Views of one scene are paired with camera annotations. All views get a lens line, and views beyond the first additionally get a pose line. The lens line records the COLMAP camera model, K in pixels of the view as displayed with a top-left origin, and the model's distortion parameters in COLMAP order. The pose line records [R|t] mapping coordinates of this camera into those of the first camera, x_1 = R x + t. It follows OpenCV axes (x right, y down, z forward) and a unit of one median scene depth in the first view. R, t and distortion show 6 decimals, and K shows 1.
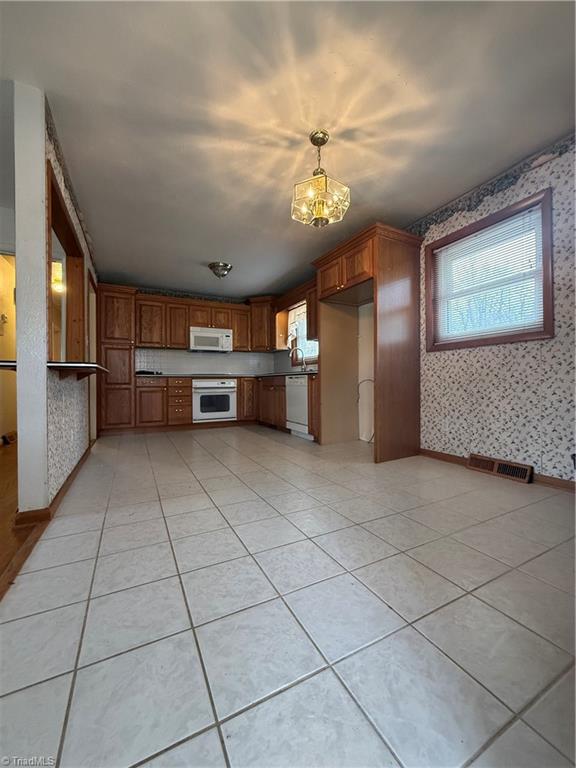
lens RADIAL K [[304.6, 0, 289.8], [0, 304.6, 383.1], [0, 0, 1]] dist [-0.000620, 0.000331]
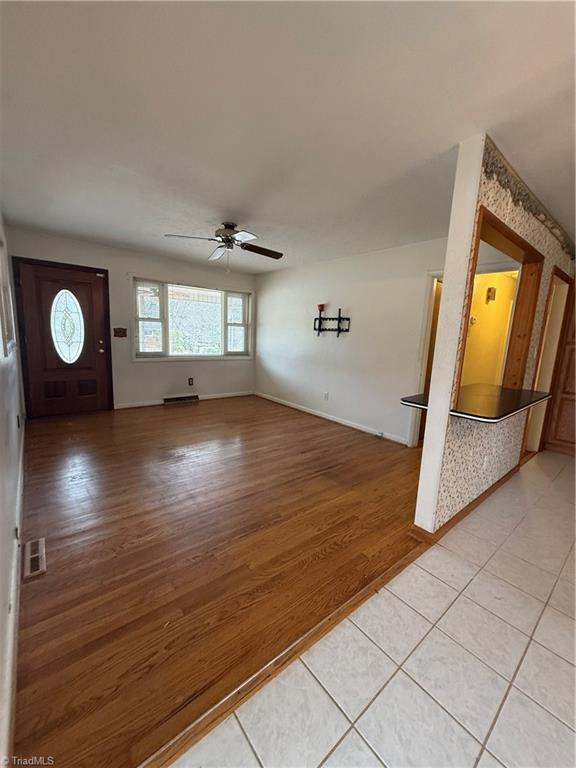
lens RADIAL K [[304.6, 0, 291.1], [0, 304.6, 382.0], [0, 0, 1]] dist [-0.000620, 0.000331]
pose [[0.211801, 0.173373, -0.961812, 0.033455], [-0.052703, 0.984734, 0.165899, -0.102077], [0.975891, 0.015553, 0.217705, 0.066522]]
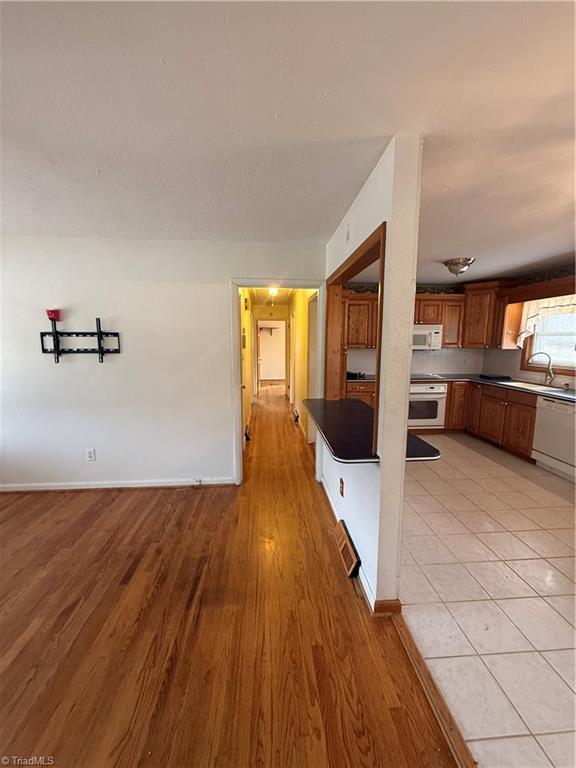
lens RADIAL K [[304.6, 0, 288.7], [0, 304.6, 381.5], [0, 0, 1]] dist [-0.000620, 0.000331]
pose [[0.915528, 0.062916, -0.397303, -0.242795], [-0.009344, 0.990752, 0.135363, -0.133135], [0.402145, -0.120216, 0.907649, 0.012994]]
